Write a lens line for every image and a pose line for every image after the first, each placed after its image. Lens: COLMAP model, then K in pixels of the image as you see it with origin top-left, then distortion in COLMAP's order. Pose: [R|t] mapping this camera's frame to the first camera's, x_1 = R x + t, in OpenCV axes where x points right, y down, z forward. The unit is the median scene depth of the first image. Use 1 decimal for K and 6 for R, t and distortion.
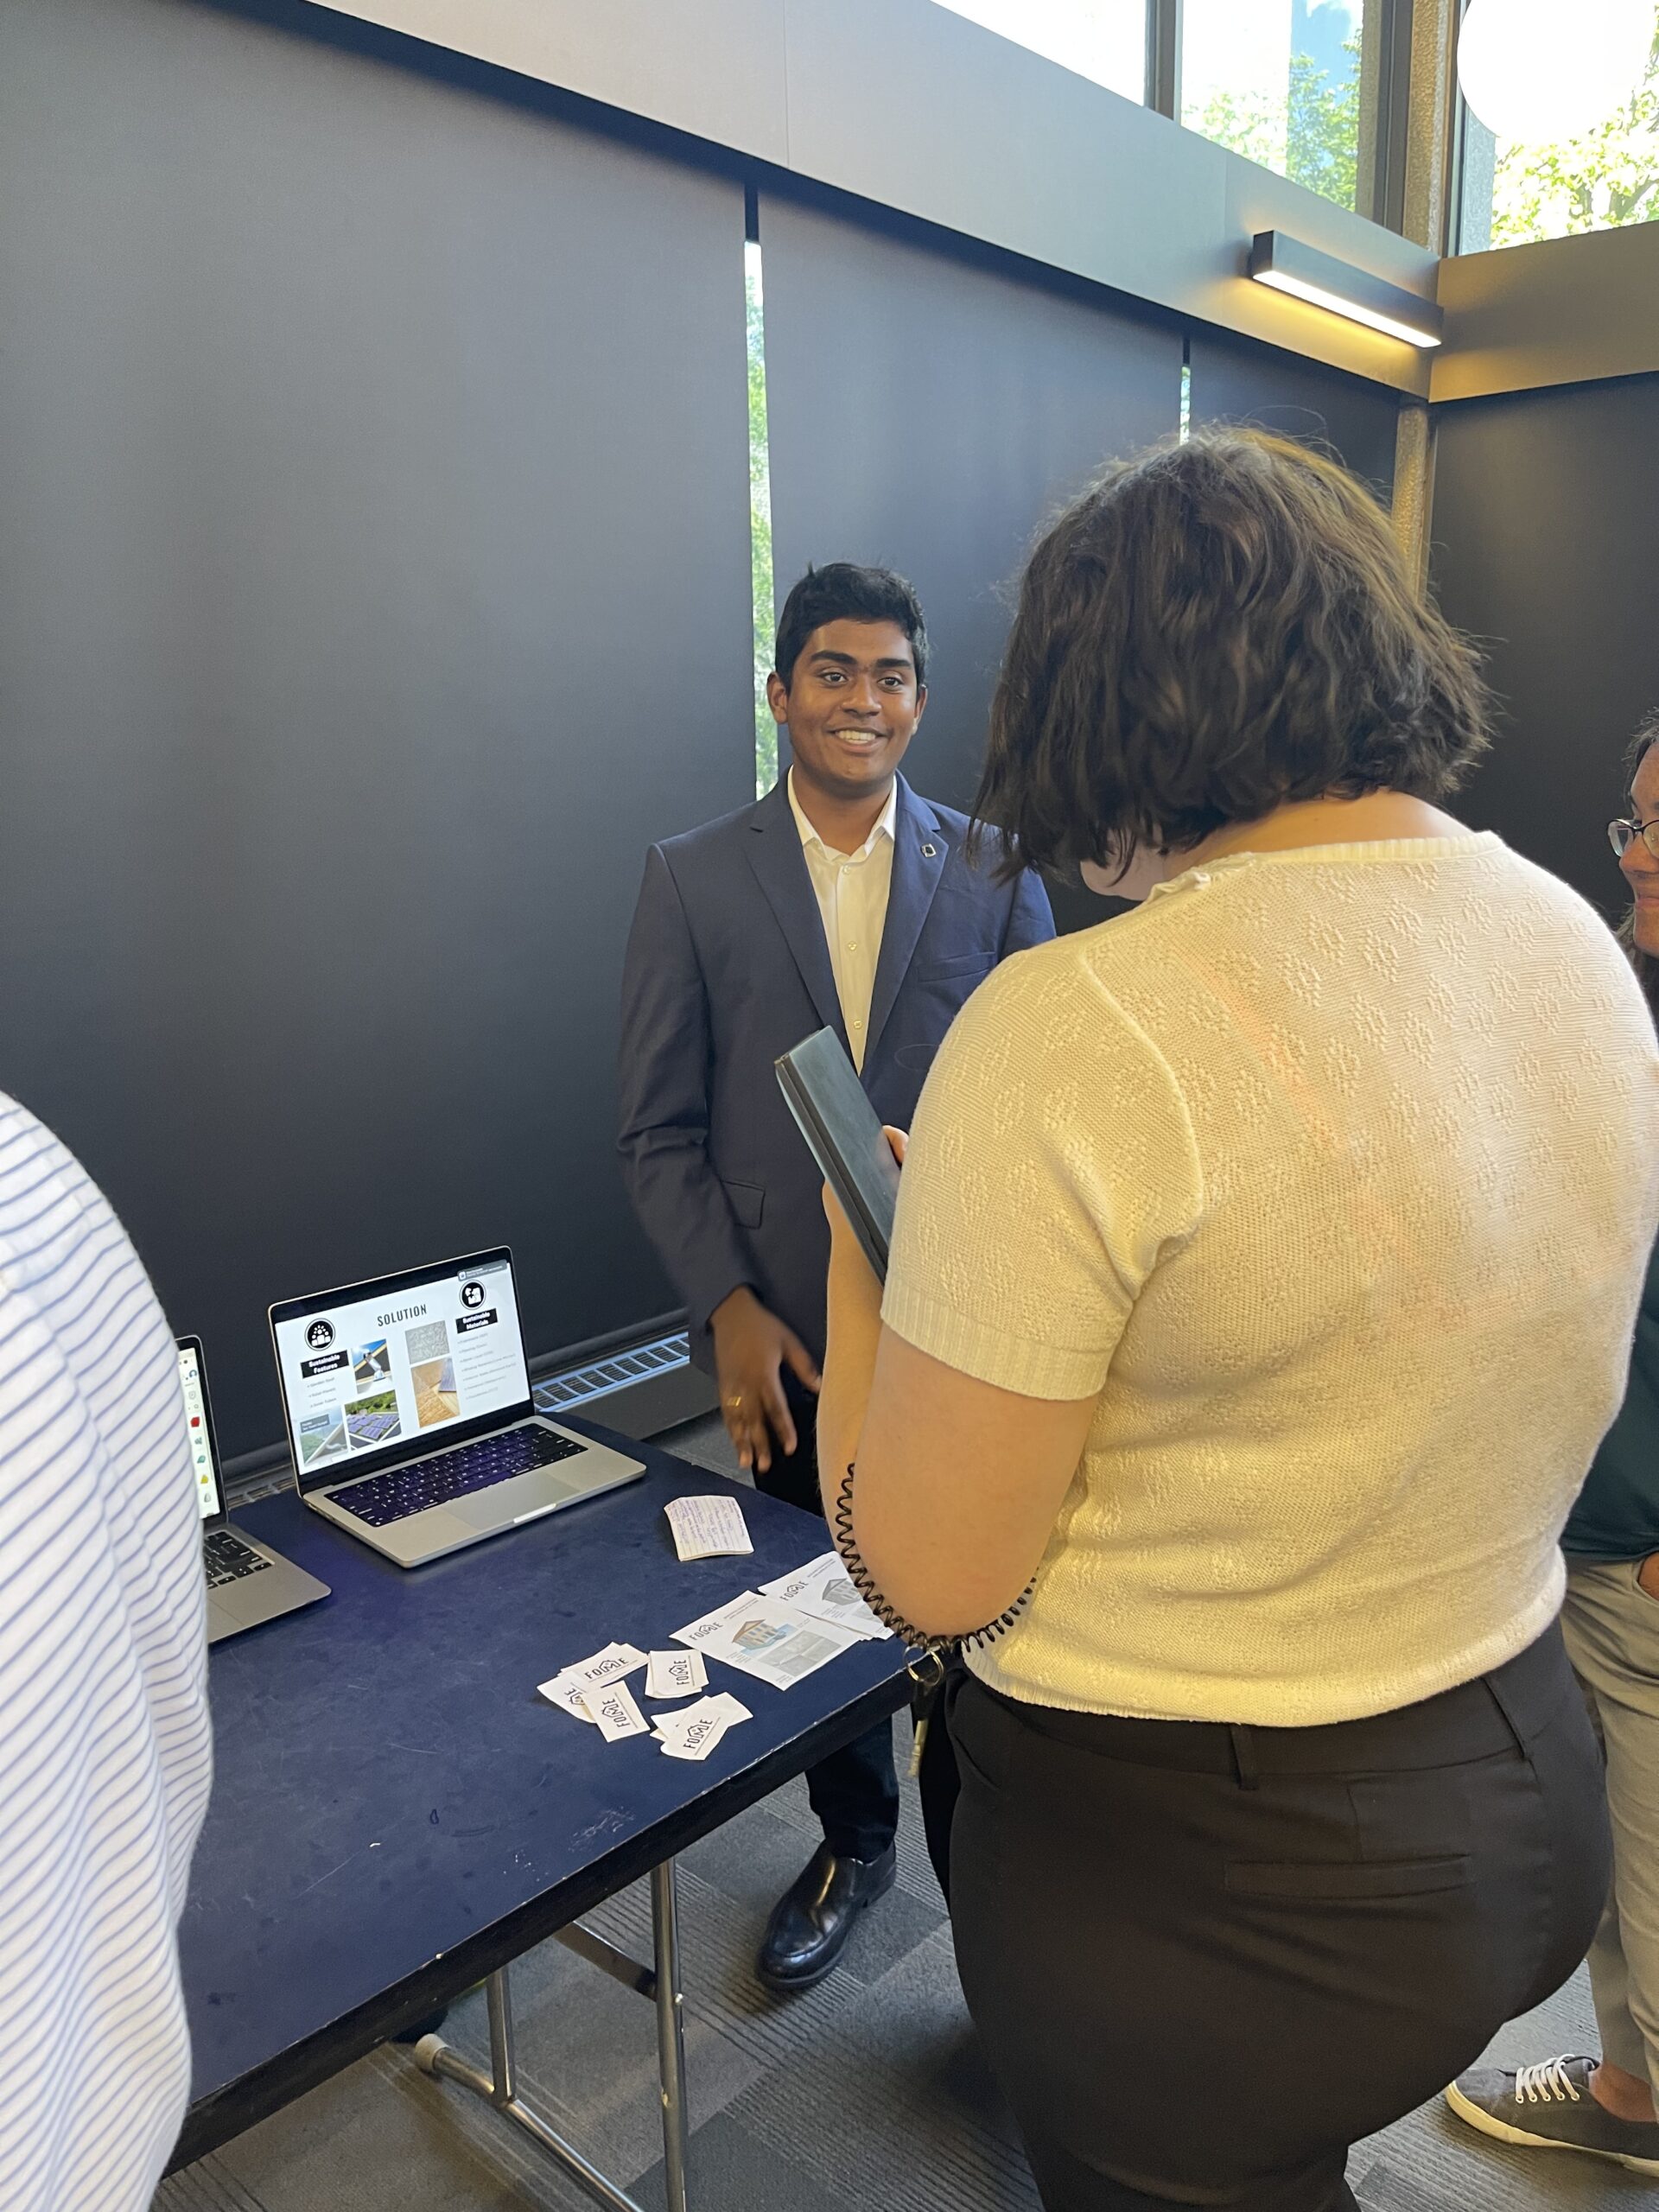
lens RADIAL K [[1704.9, 0, 829.5], [0, 1704.9, 1106.0], [0, 0, 1]] dist [-0.002438, -0.007145]
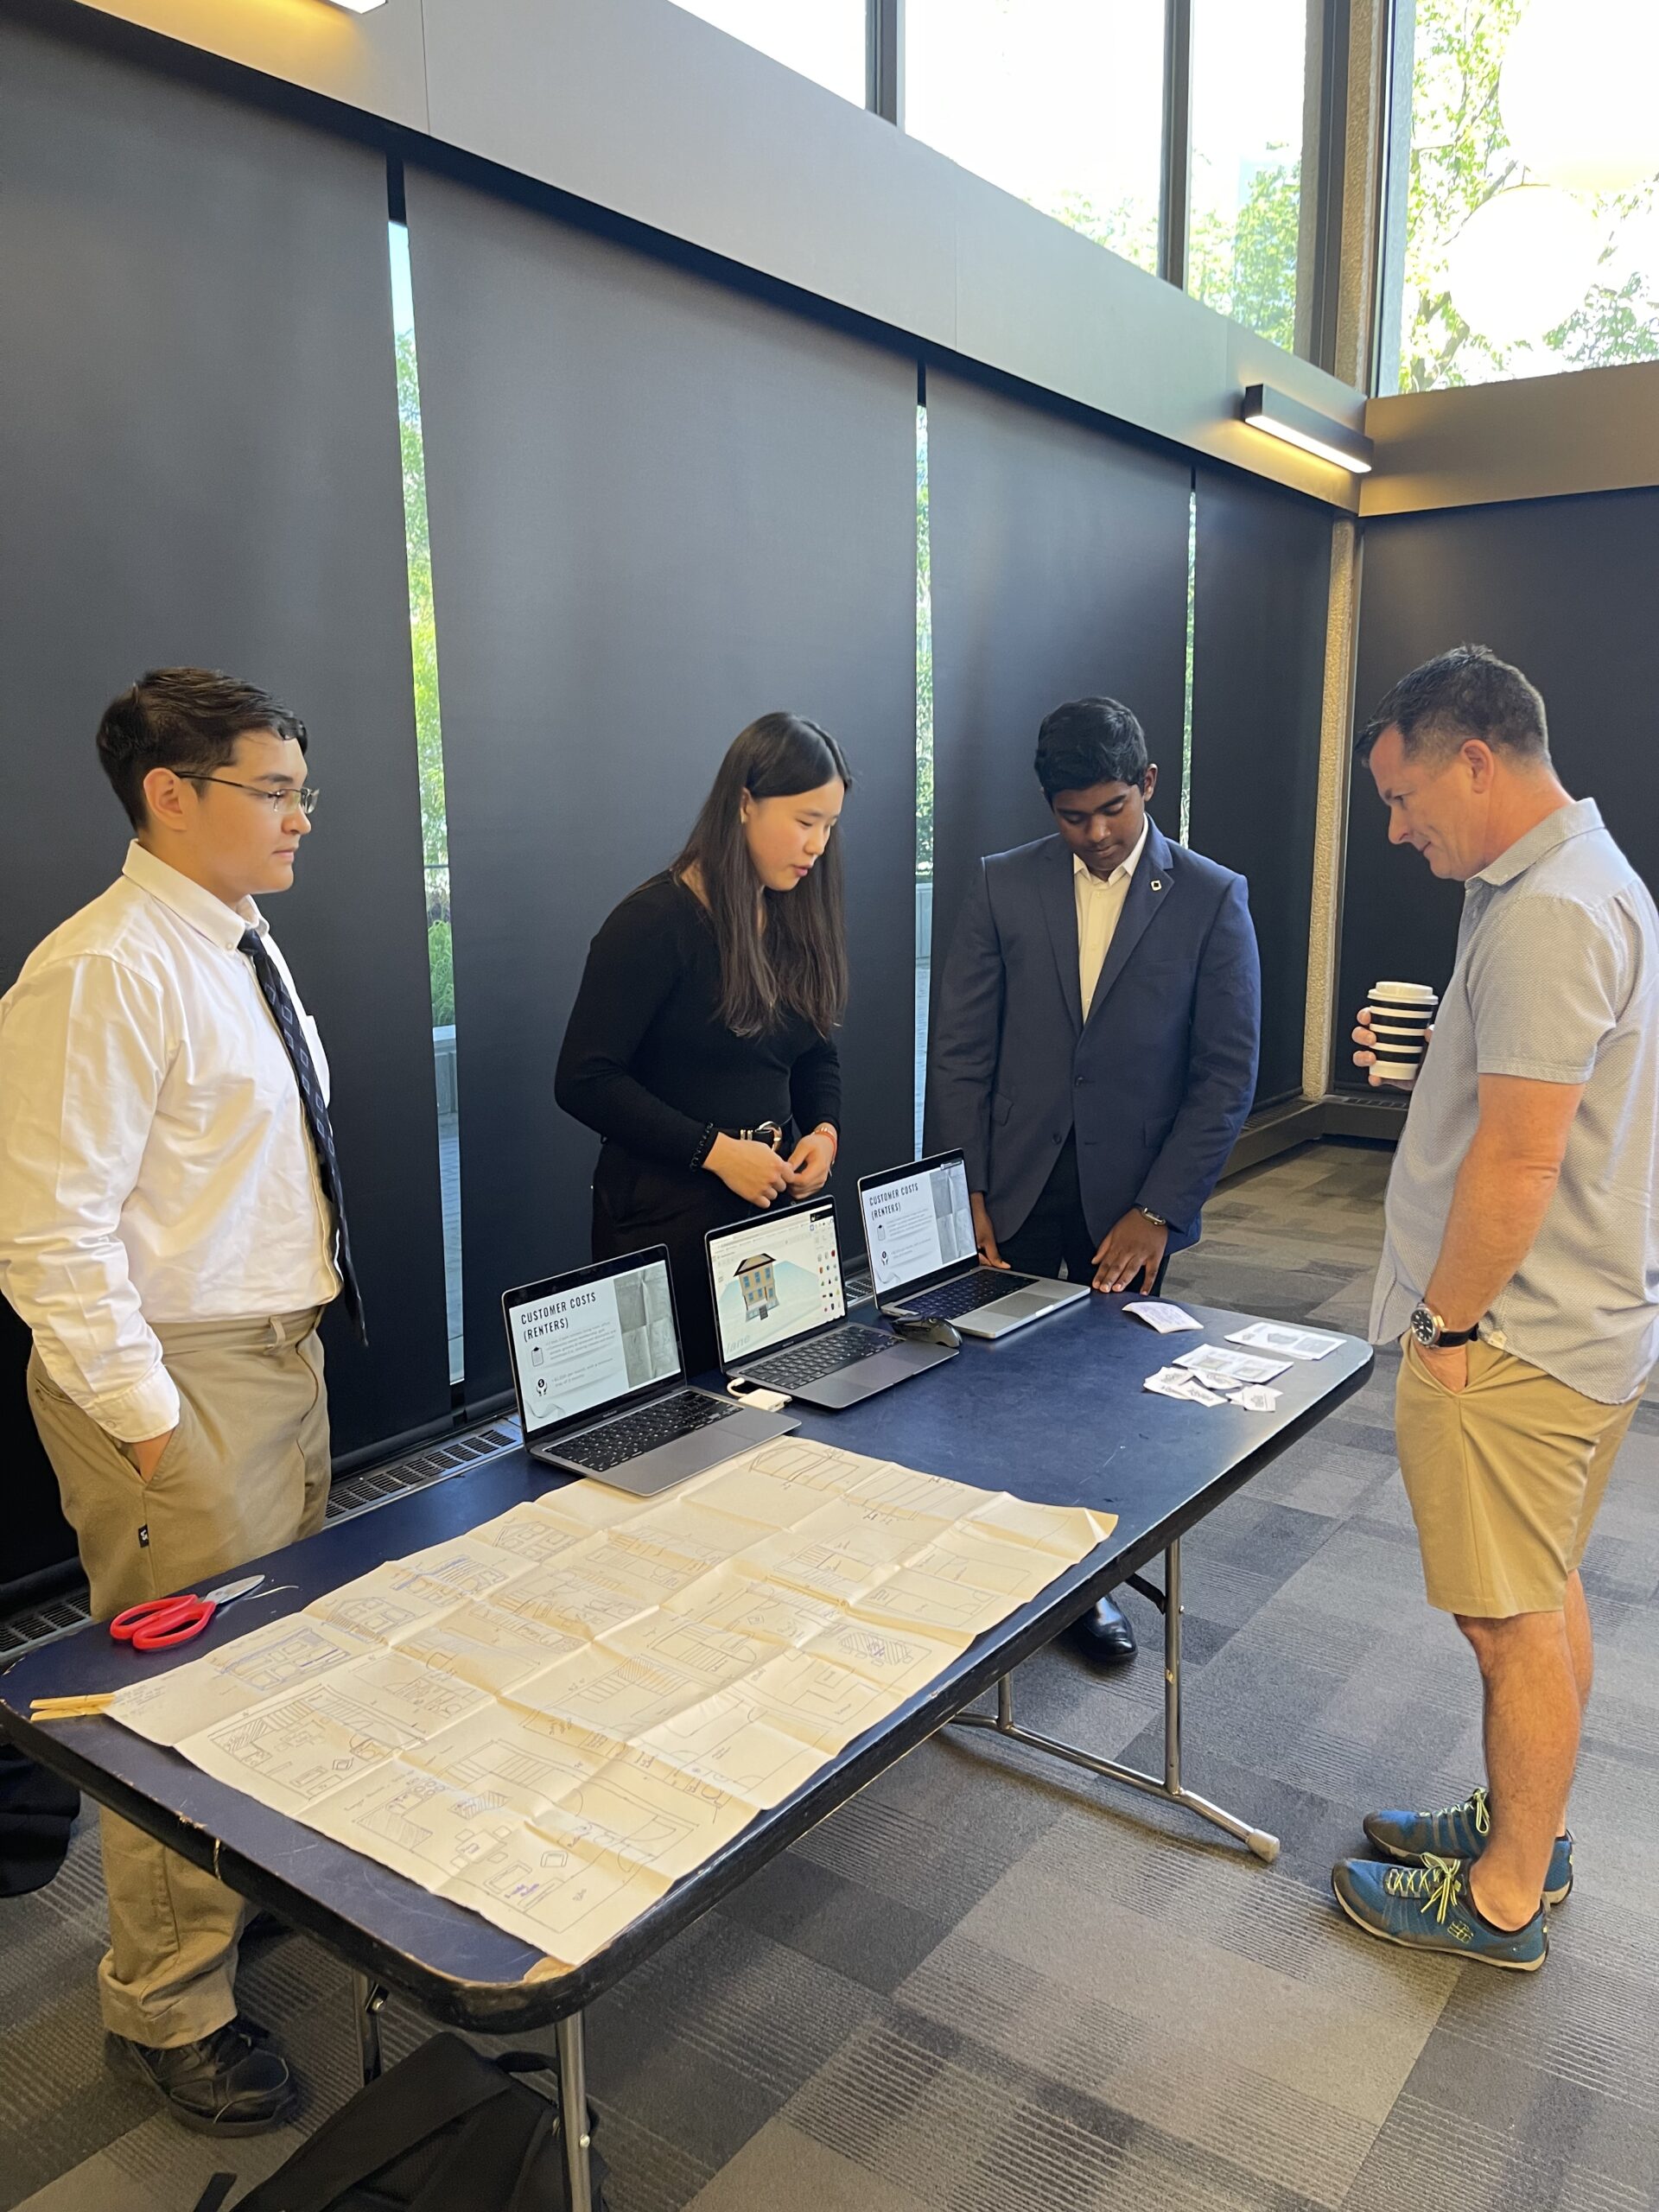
lens RADIAL K [[1666.7, 0, 829.5], [0, 1666.7, 1106.0], [0, 0, 1]] dist [0.001223, 0.002787]
pose [[0.995211, -0.002630, 0.097715, -0.162664], [0.004385, 0.999833, -0.017743, 0.025292], [-0.097652, 0.018087, 0.995056, -0.150936]]
